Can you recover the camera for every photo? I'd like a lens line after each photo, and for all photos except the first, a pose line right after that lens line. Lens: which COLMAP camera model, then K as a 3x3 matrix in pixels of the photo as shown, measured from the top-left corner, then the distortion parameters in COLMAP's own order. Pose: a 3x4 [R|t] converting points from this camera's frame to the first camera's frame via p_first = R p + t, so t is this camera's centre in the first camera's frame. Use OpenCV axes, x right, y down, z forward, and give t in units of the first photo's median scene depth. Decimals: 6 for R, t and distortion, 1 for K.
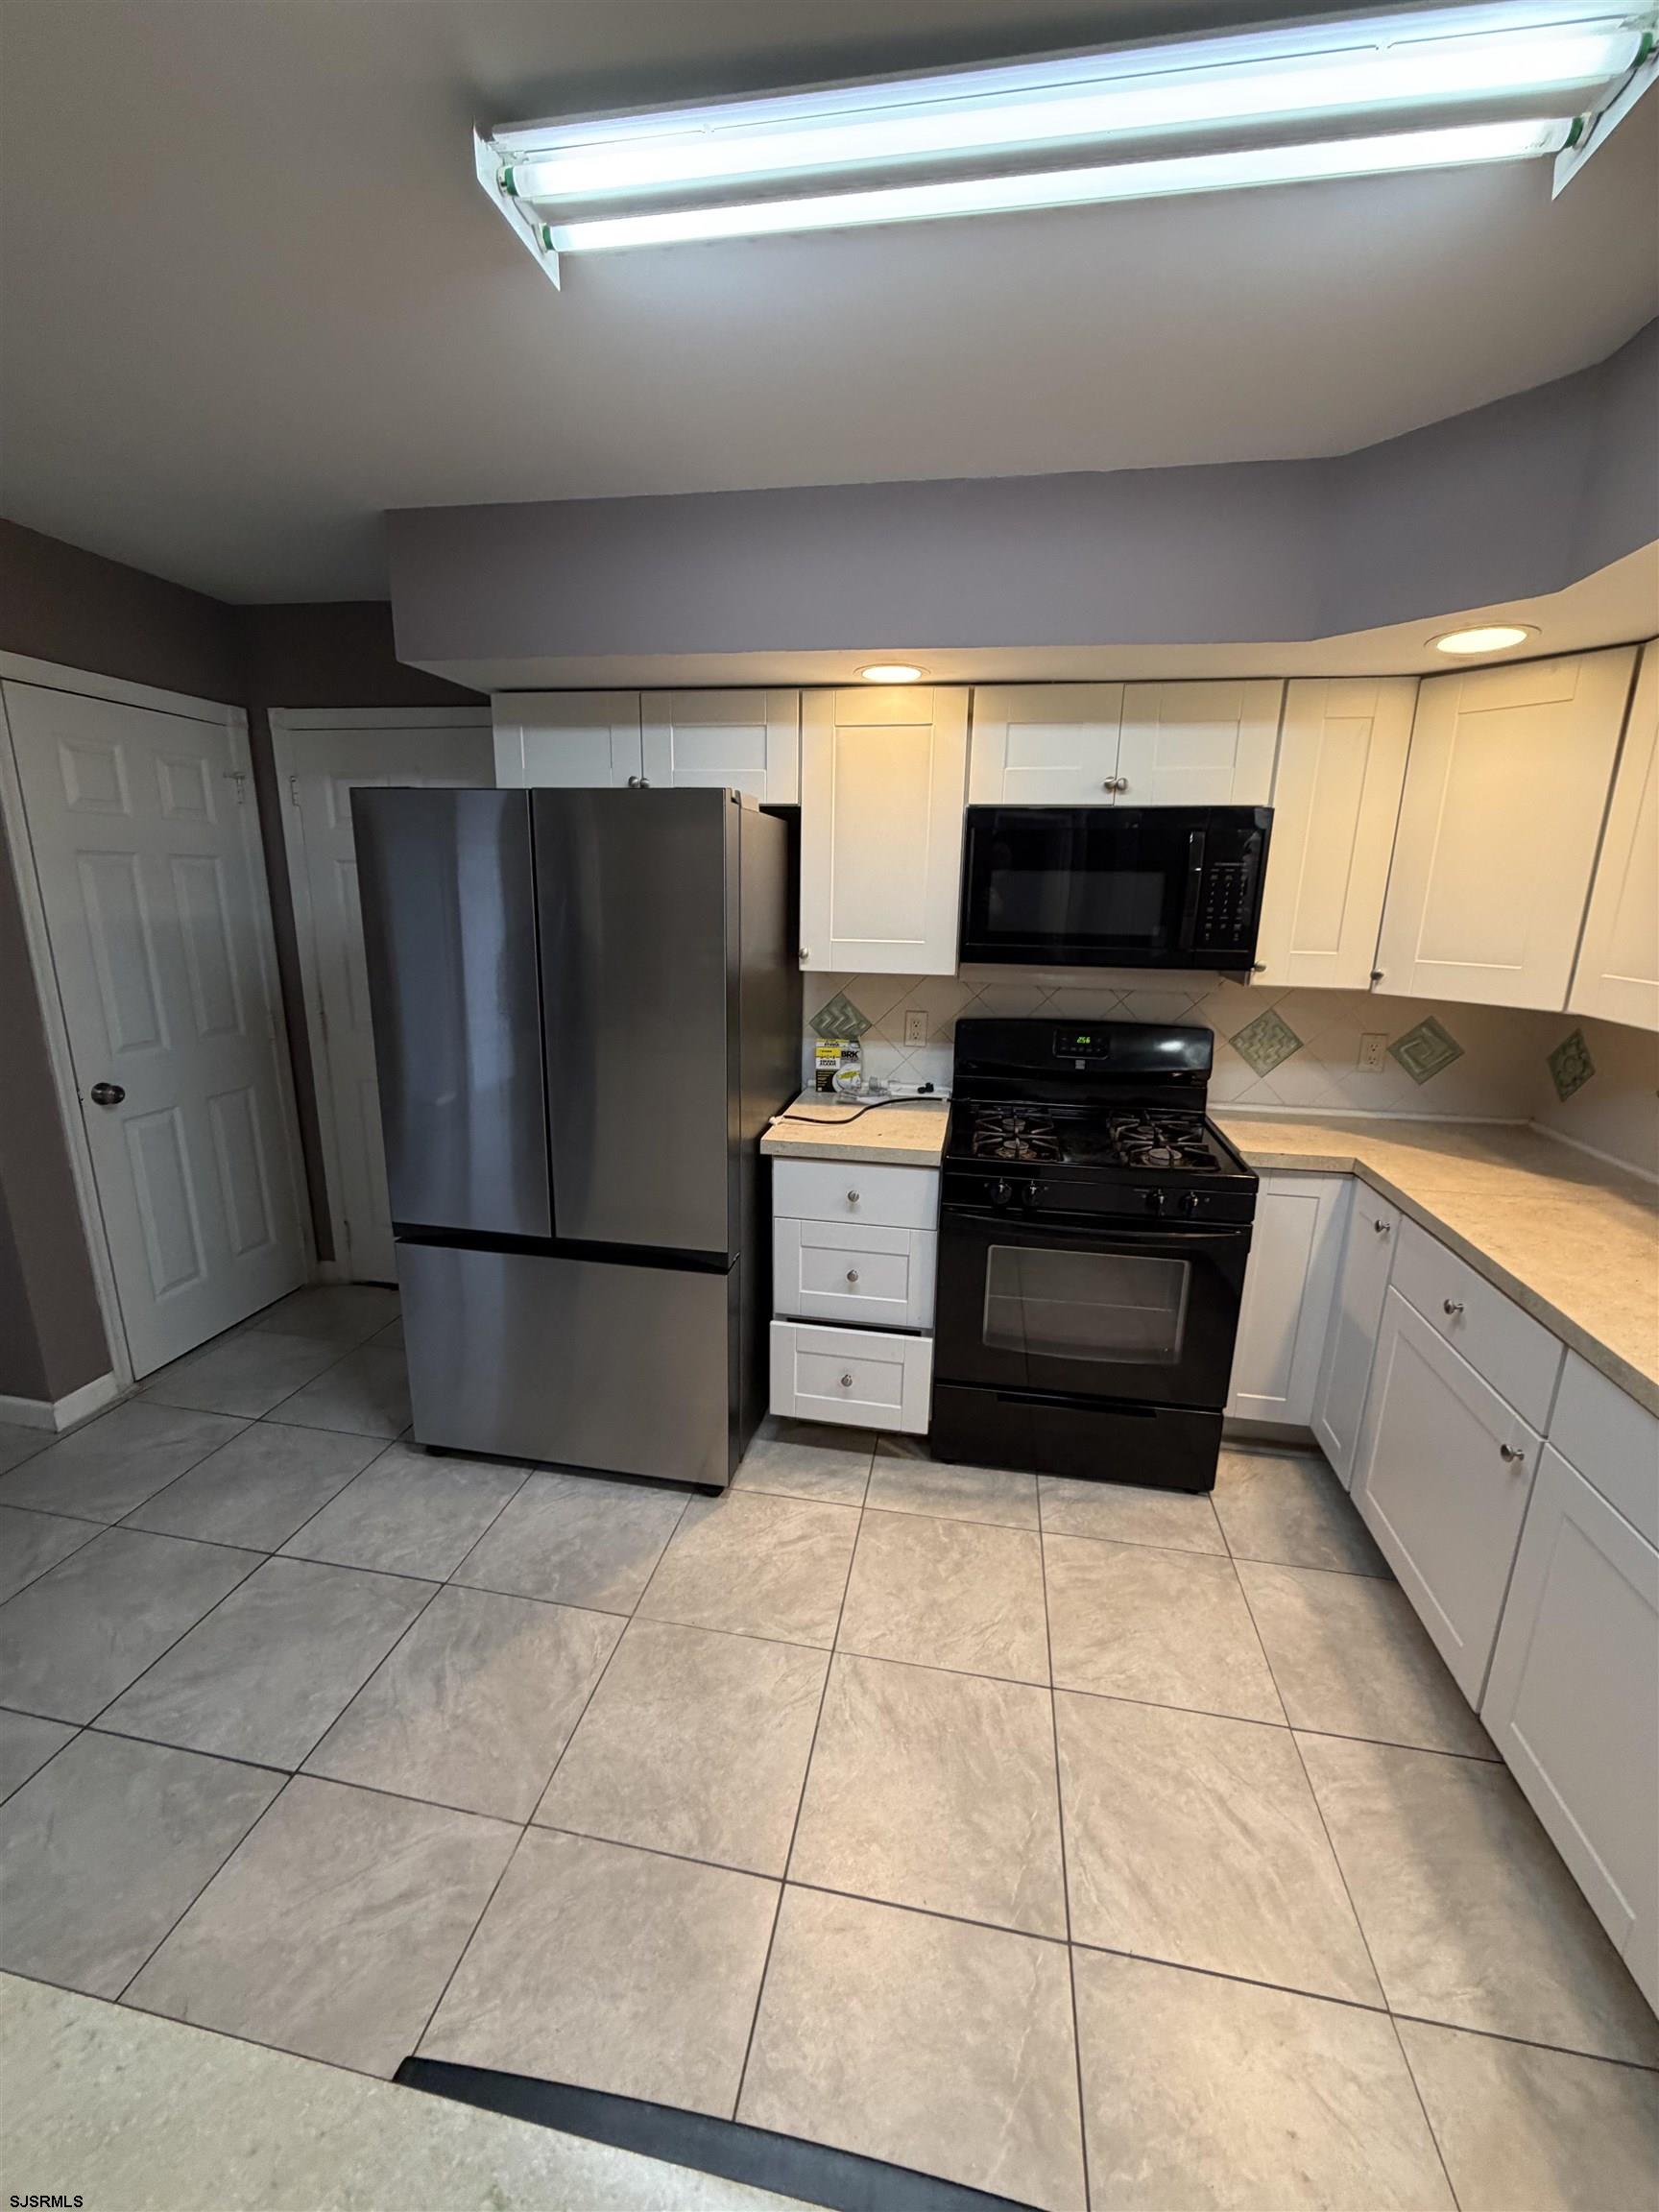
lens RADIAL K [[884.1, 0, 825.2], [0, 884.1, 1098.7], [0, 0, 1]] dist [-0.000797, 0.000677]
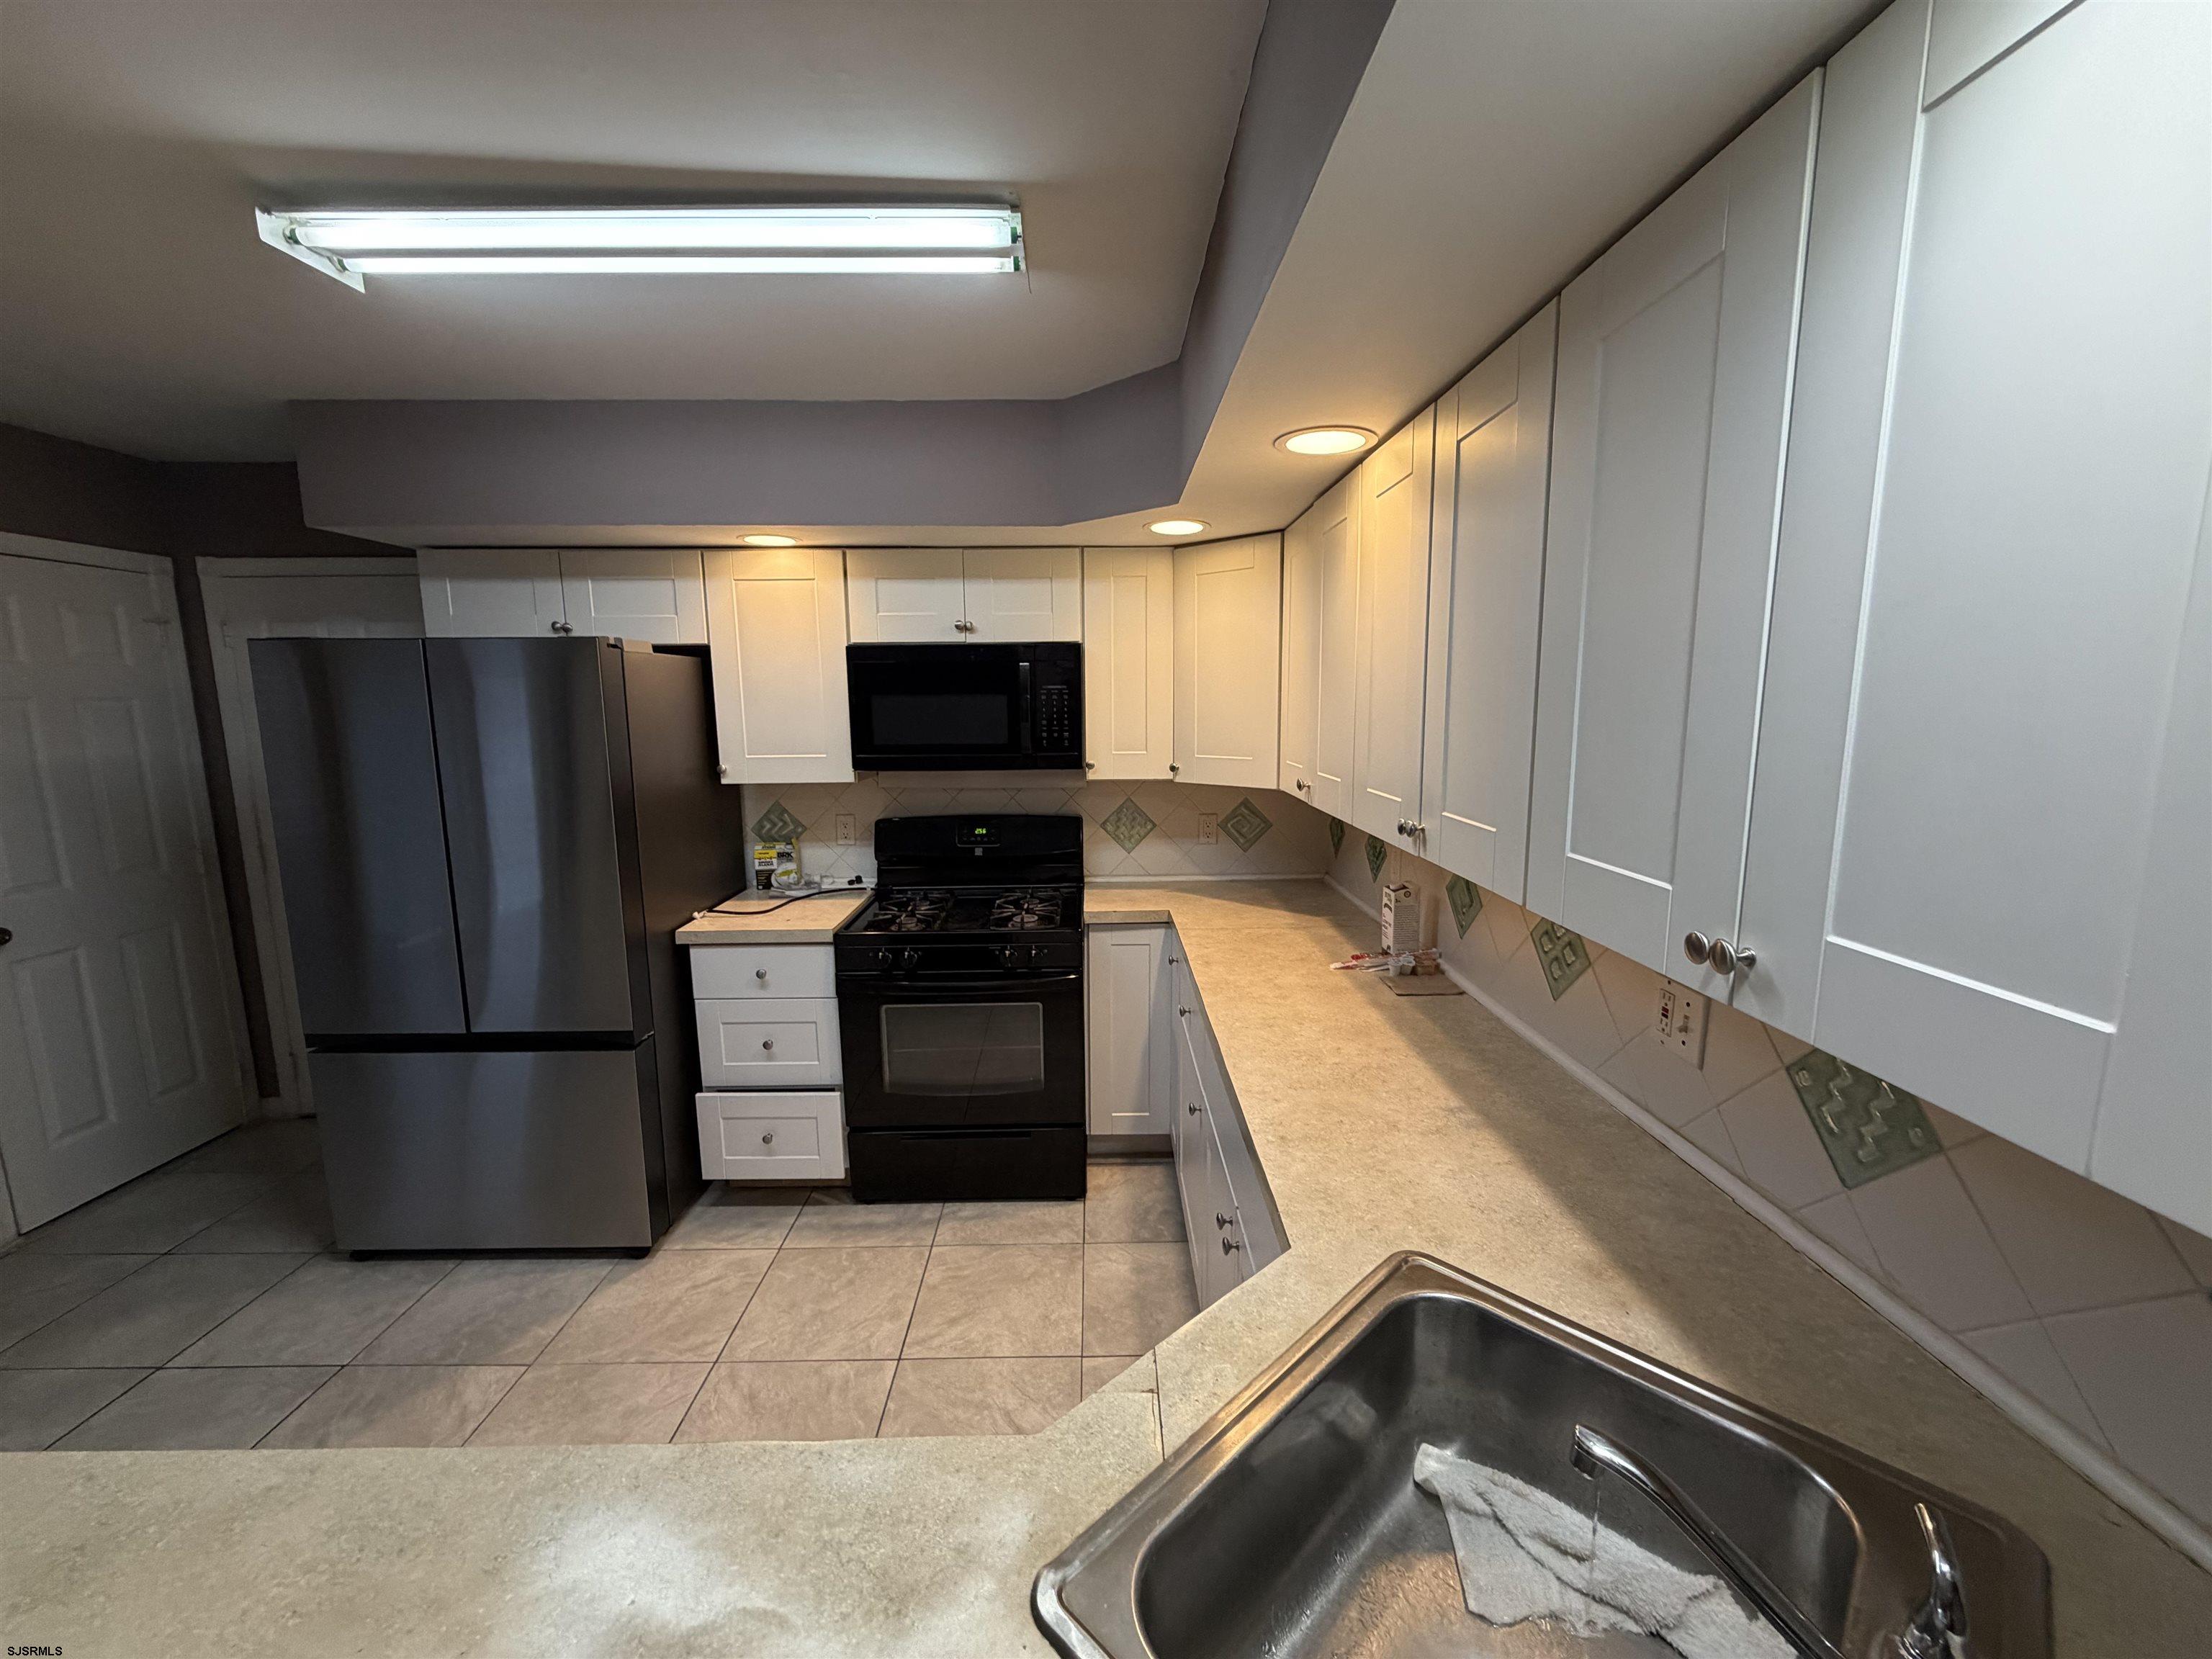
lens RADIAL K [[884.1, 0, 1101.4], [0, 884.1, 833.0], [0, 0, 1]] dist [-0.000797, 0.000677]
pose [[0.981343, -0.054069, 0.184504, 0.281318], [0.069527, 0.994498, -0.078361, 0.050811], [-0.179252, 0.089727, 0.979703, -0.248915]]
